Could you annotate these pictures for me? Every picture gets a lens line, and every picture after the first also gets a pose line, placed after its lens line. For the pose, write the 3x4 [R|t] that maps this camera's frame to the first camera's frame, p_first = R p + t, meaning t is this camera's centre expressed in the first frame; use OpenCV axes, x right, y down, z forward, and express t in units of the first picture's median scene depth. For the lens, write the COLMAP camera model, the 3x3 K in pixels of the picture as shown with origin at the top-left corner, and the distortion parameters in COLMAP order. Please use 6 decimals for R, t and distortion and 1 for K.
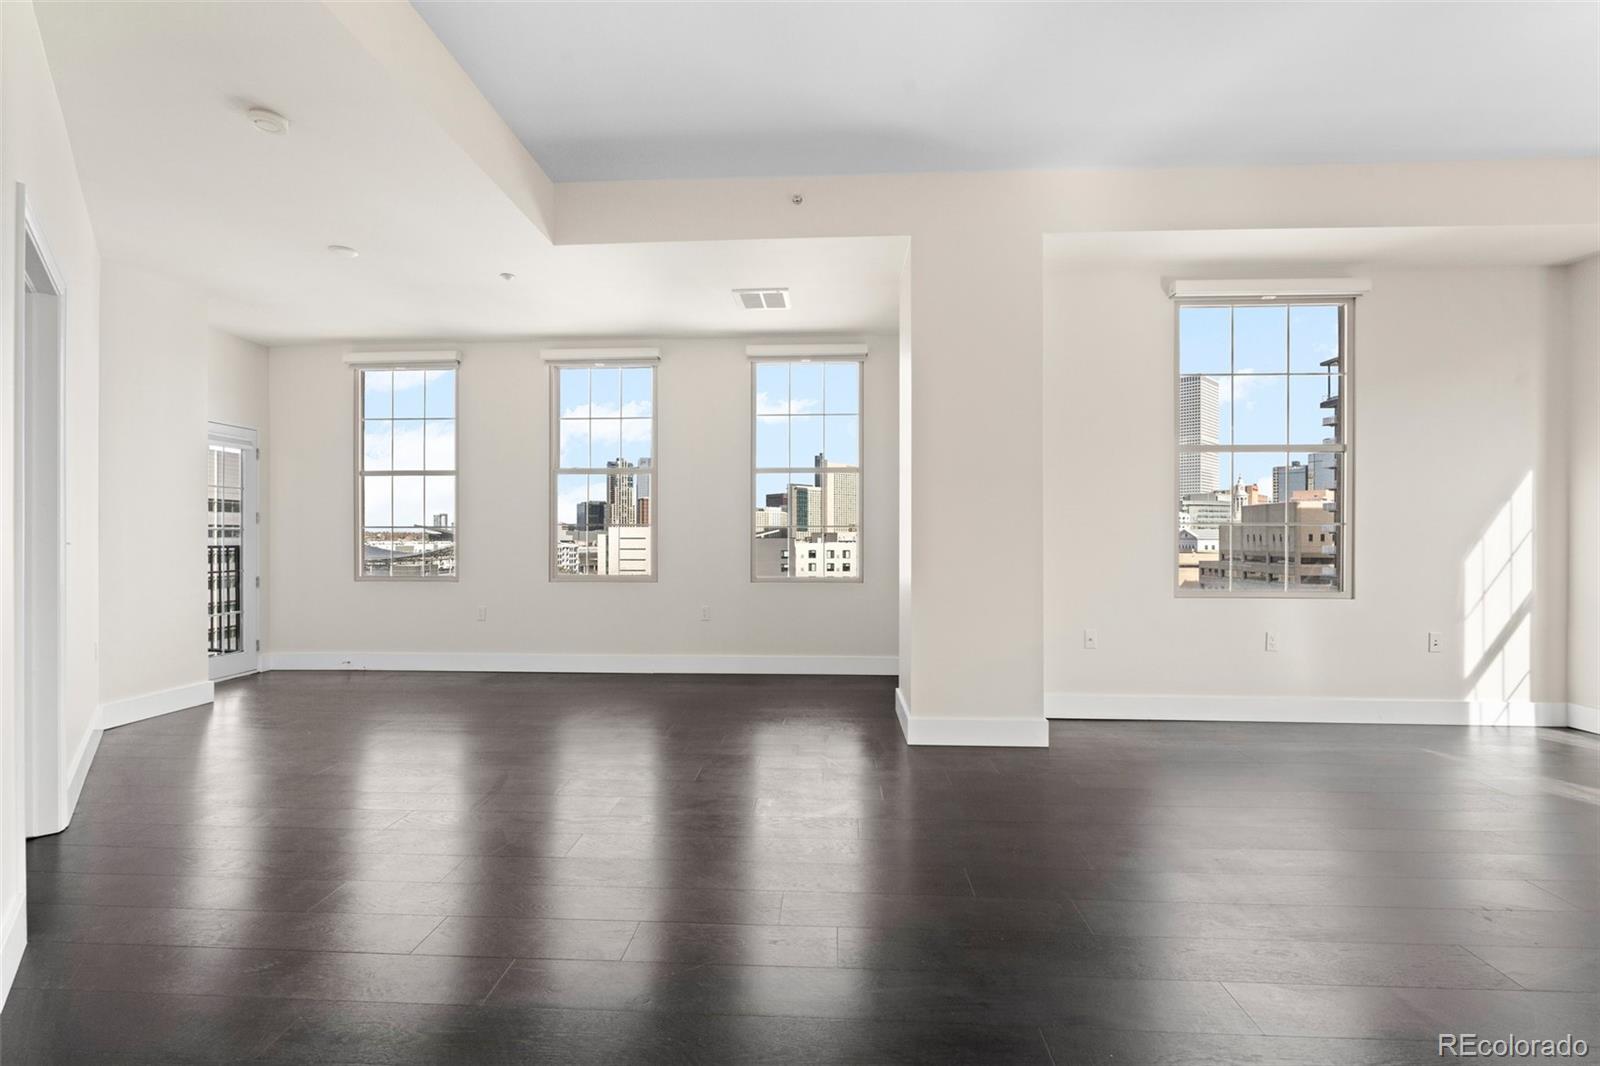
lens RADIAL K [[697.5, 0, 799.5], [0, 697.5, 538.4], [0, 0, 1]] dist [-0.003391, 0.000084]
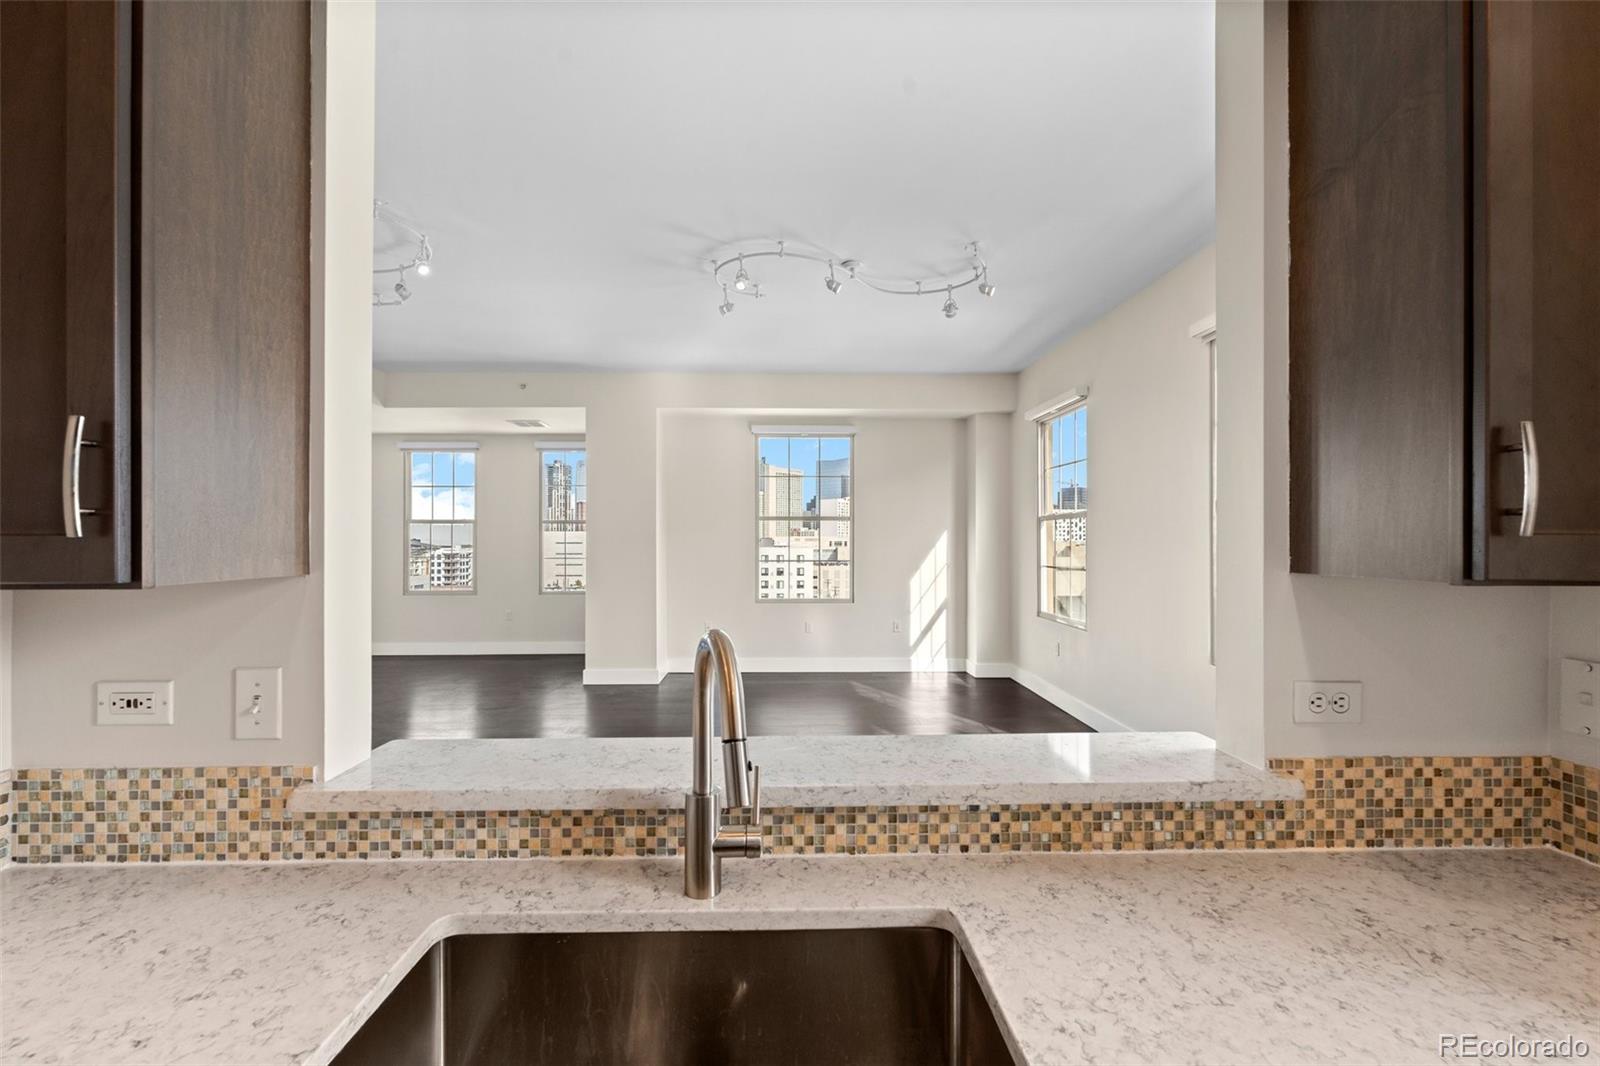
lens RADIAL K [[697.5, 0, 799.5], [0, 697.5, 538.4], [0, 0, 1]] dist [-0.003391, 0.000084]
pose [[0.996781, -0.001635, 0.080156, 0.515133], [0.002077, 0.999983, -0.005421, -0.069465], [-0.080146, 0.005570, 0.996768, -0.784737]]
